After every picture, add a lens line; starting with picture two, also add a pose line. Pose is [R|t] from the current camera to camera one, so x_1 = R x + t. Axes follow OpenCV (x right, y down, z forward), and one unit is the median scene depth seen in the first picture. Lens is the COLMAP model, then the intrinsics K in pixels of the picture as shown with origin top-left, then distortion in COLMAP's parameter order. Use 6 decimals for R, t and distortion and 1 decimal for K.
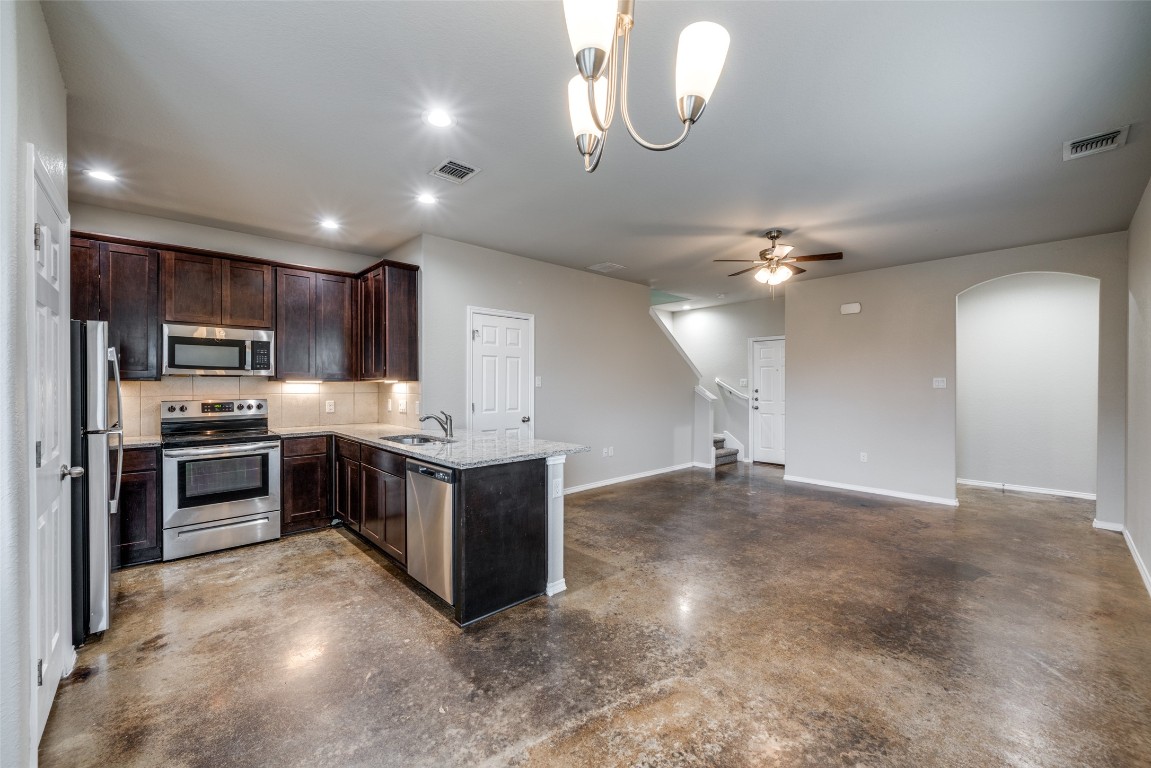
lens RADIAL K [[451.3, 0, 566.2], [0, 451.3, 384.4], [0, 0, 1]] dist [-0.017978, 0.000530]
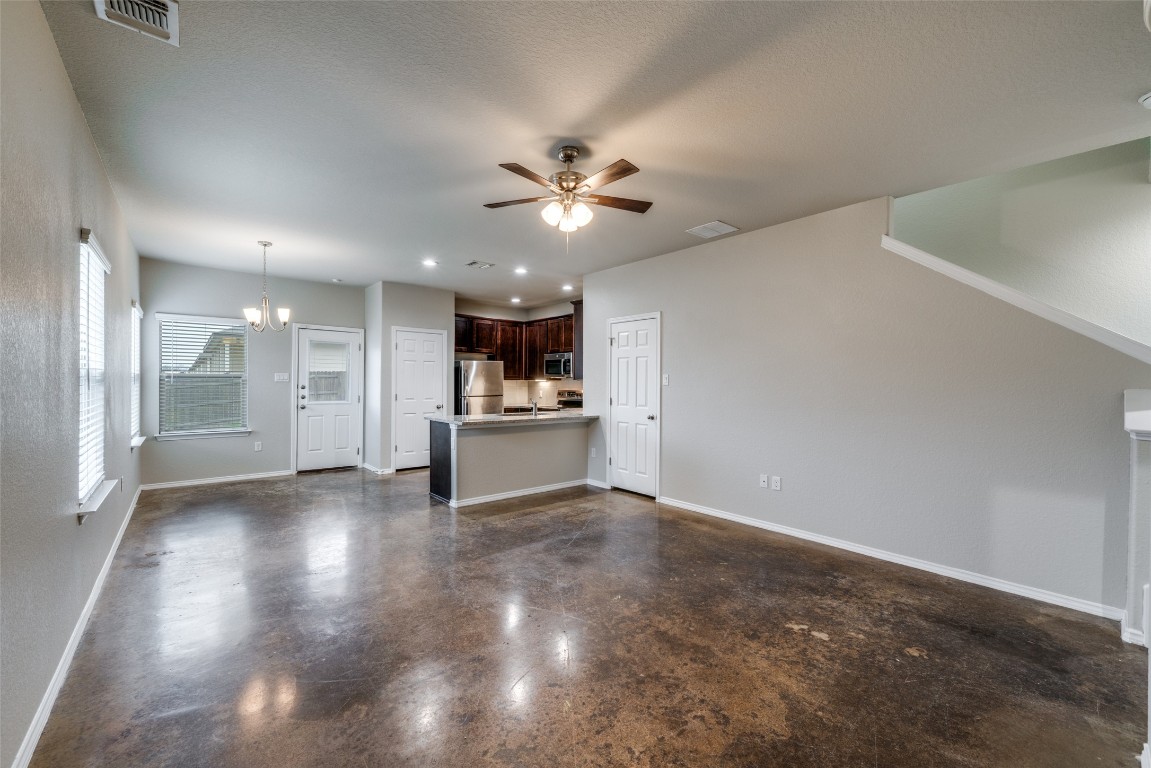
lens RADIAL K [[451.3, 0, 568.6], [0, 451.3, 385.1], [0, 0, 1]] dist [-0.017978, 0.000530]
pose [[-0.033685, 0.004571, -0.999422, 1.453803], [-0.010039, 0.999938, 0.004912, 0.003608], [0.999382, 0.010199, -0.033637, 1.322579]]
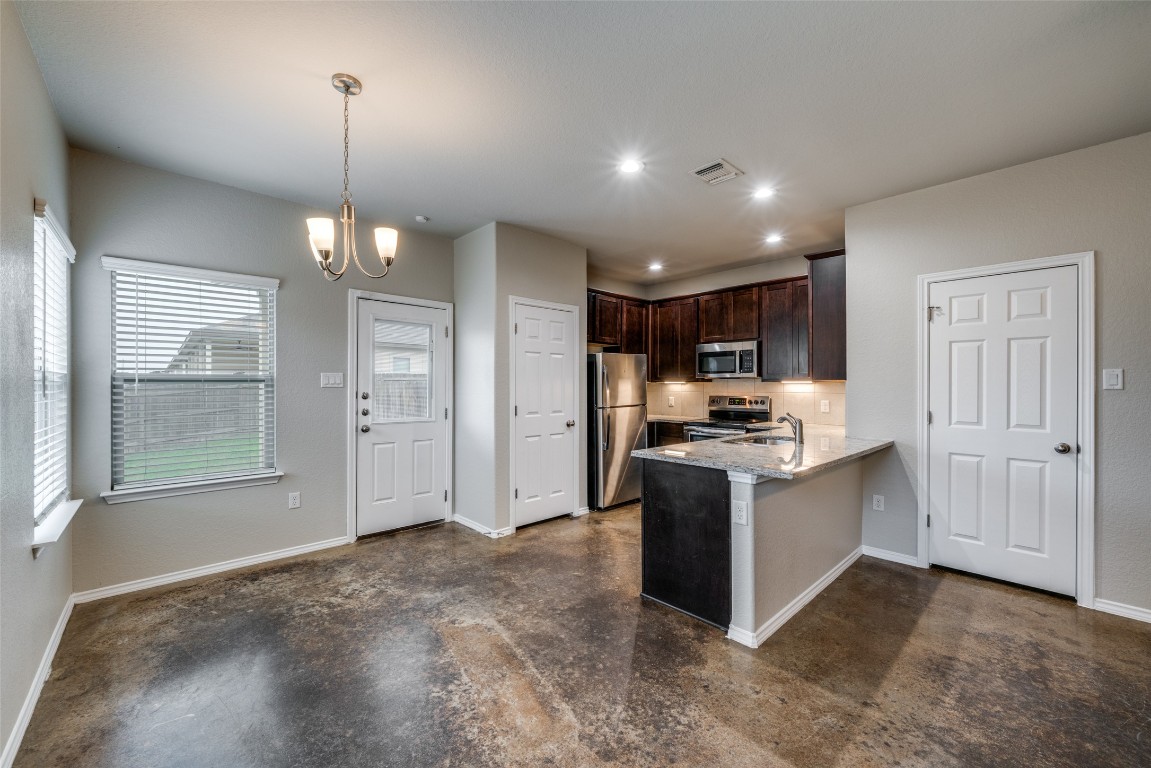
lens RADIAL K [[451.3, 0, 576.3], [0, 451.3, 383.1], [0, 0, 1]] dist [-0.017978, 0.000530]
pose [[0.003723, -0.003325, -0.999988, 0.695268], [-0.002783, 0.999991, -0.003335, 0.002209], [0.999989, 0.002795, 0.003714, 0.626213]]
